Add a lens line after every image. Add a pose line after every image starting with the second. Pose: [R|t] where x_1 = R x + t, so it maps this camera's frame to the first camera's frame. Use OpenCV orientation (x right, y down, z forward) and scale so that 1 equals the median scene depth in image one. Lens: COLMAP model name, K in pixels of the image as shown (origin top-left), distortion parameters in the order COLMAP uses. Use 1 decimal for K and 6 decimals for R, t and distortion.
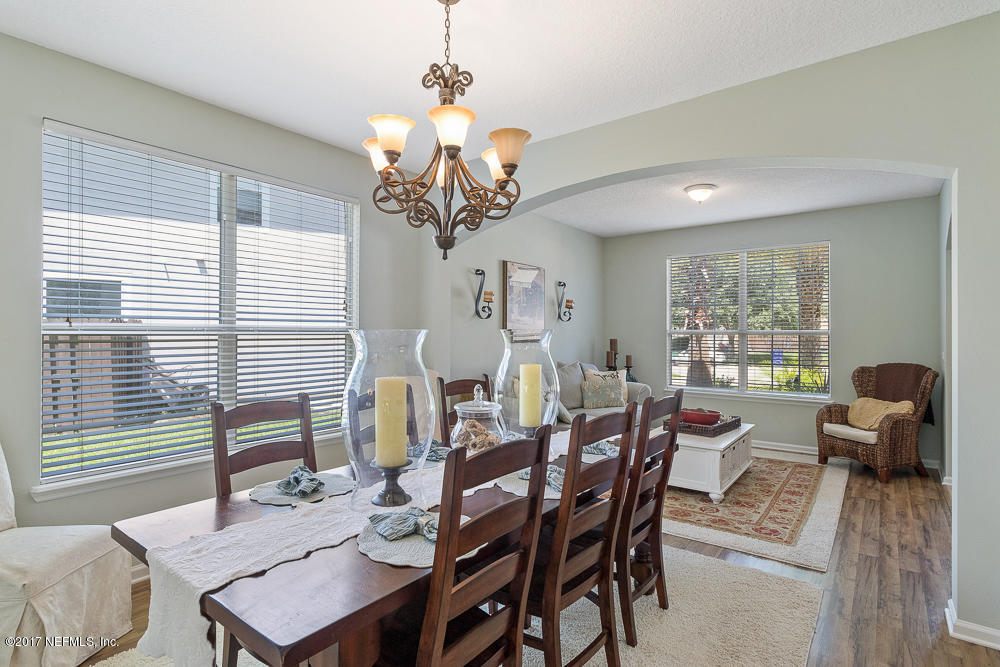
lens RADIAL K [[503.9, 0, 501.3], [0, 503.9, 327.9], [0, 0, 1]] dist [0.014587, -0.003578]
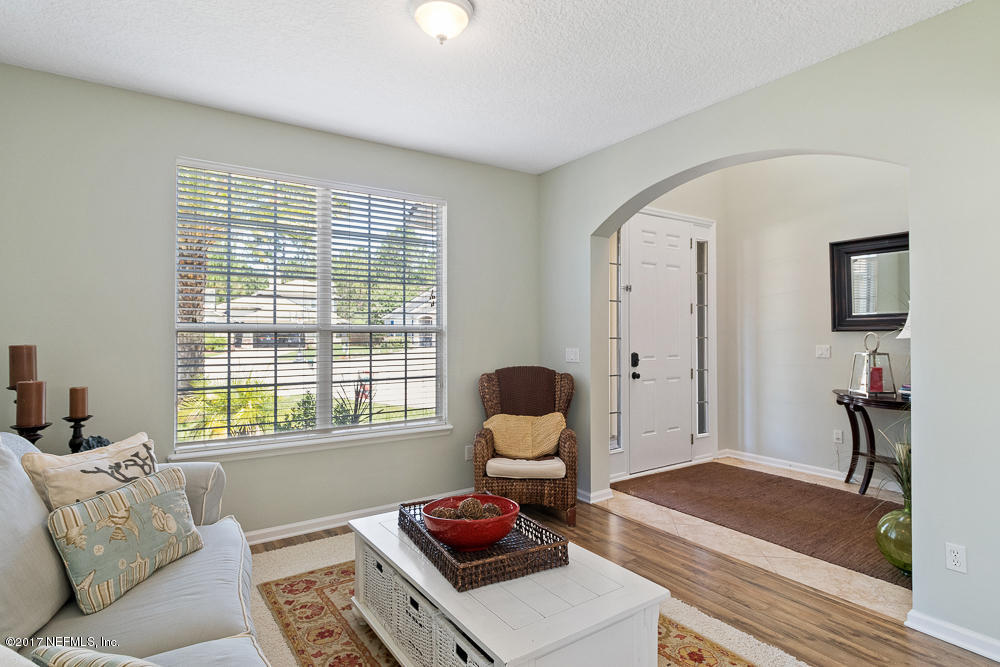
lens RADIAL K [[521.3, 0, 498.8], [0, 521.3, 332.3], [0, 0, 1]] dist [0.000559, -0.000222]
pose [[0.325820, 0.002182, 0.945429, -0.026130], [-0.002227, 0.999996, -0.001541, 0.019948], [-0.945429, -0.001604, 0.325824, 0.969072]]
